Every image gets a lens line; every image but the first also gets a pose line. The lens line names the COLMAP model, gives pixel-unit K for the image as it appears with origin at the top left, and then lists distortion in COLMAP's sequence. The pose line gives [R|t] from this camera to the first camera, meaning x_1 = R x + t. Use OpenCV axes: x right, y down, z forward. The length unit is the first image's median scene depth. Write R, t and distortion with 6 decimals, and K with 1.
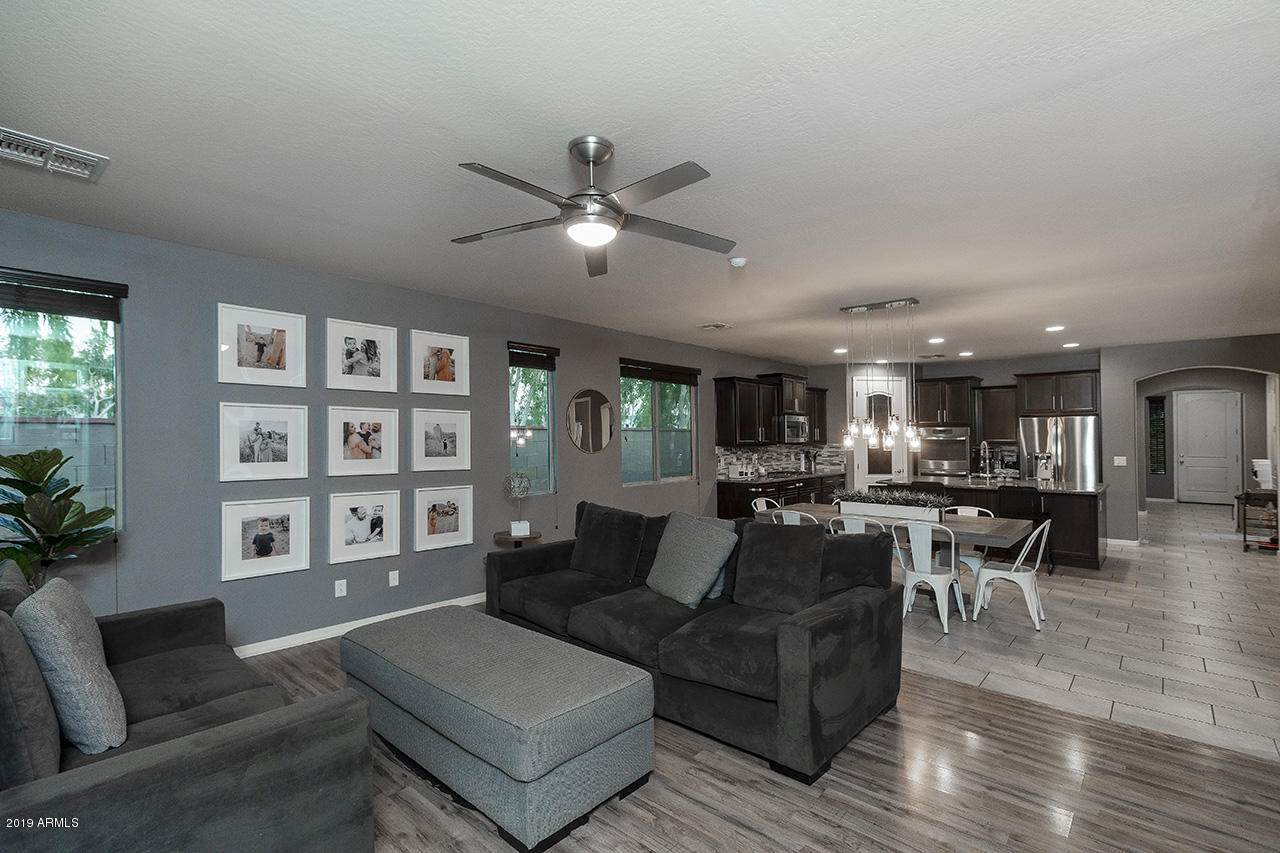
lens RADIAL K [[598.8, 0, 640.0], [0, 598.8, 426.5], [0, 0, 1]] dist [-0.001551, -0.000600]
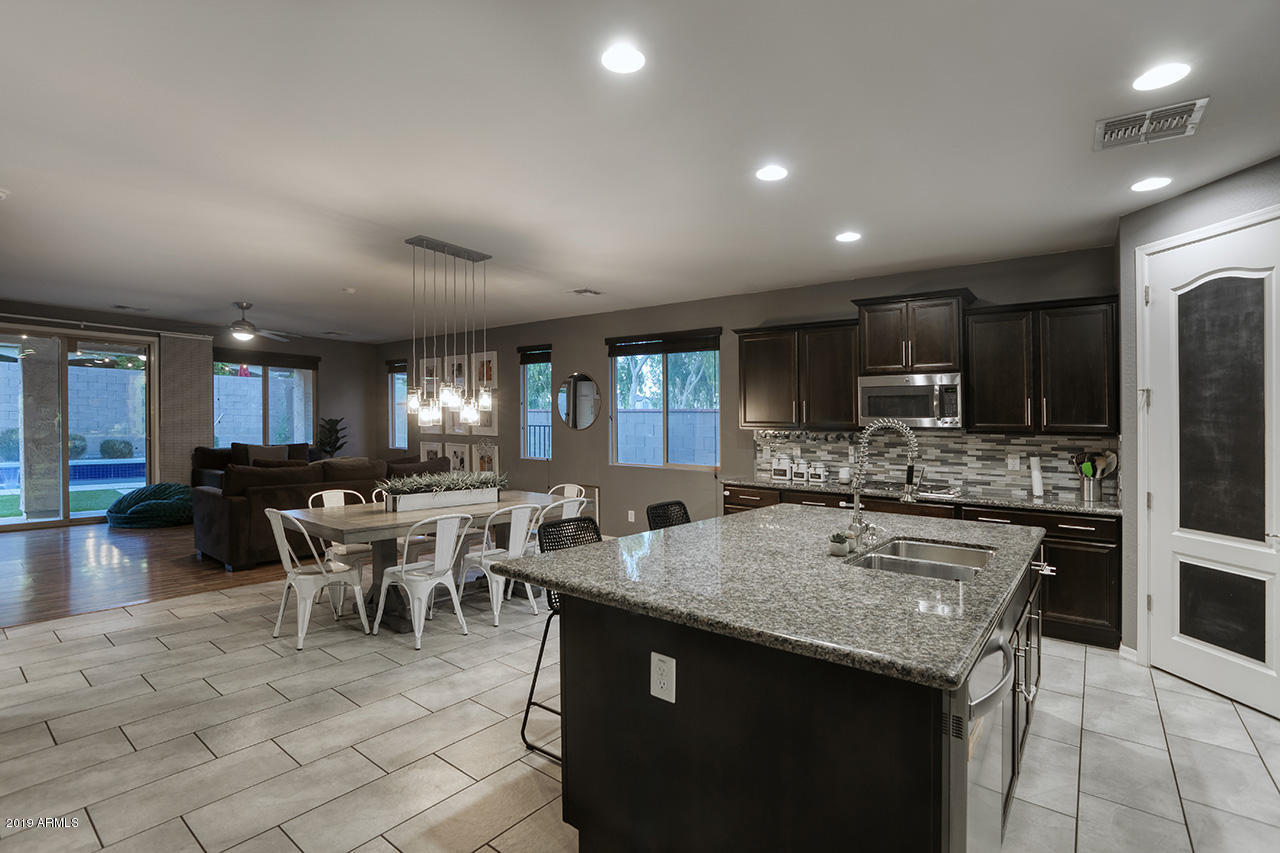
lens RADIAL K [[591.1, 0, 640.0], [0, 591.1, 426.5], [0, 0, 1]] dist [-0.050551, -0.000325]
pose [[0.074037, 0.005786, -0.997239, 0.780953], [0.000763, 0.999983, 0.005859, 0.024104], [0.997255, -0.001194, 0.074031, 0.778303]]
